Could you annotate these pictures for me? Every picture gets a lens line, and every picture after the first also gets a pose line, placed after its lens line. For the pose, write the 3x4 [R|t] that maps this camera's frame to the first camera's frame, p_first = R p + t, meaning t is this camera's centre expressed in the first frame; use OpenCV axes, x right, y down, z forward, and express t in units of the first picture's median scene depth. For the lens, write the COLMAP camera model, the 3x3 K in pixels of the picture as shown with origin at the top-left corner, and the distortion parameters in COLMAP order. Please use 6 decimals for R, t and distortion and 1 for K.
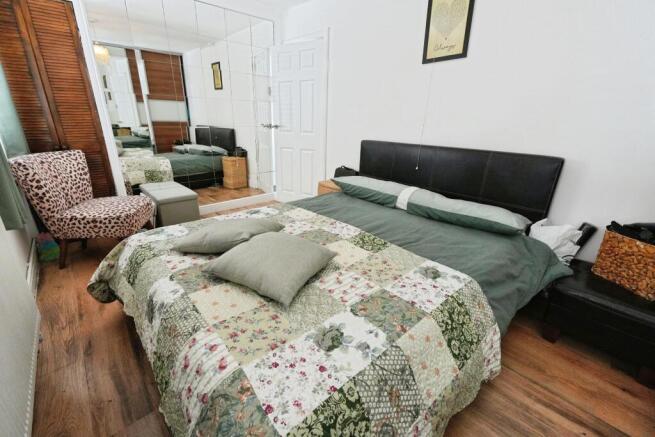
lens RADIAL K [[274.4, 0, 327.5], [0, 274.4, 218.5], [0, 0, 1]] dist [-0.010554, -0.000243]
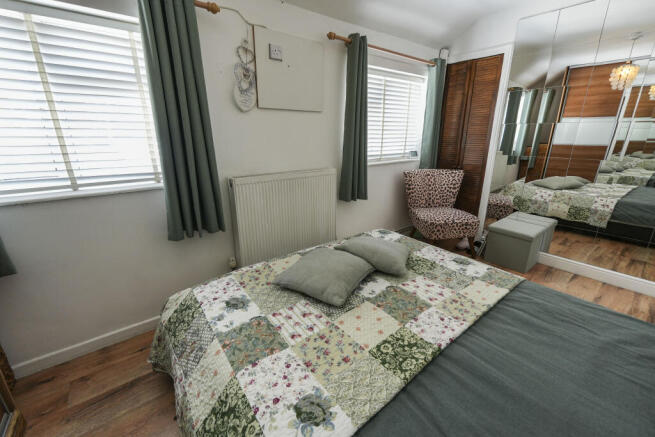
lens RADIAL K [[272.9, 0, 327.2], [0, 272.9, 216.0], [0, 0, 1]] dist [0.001853, 0.000033]
pose [[-0.090453, 0.270044, -0.958590, 0.755665], [-0.339617, 0.896475, 0.284593, -0.348876], [0.936204, 0.351296, 0.010622, 0.764845]]
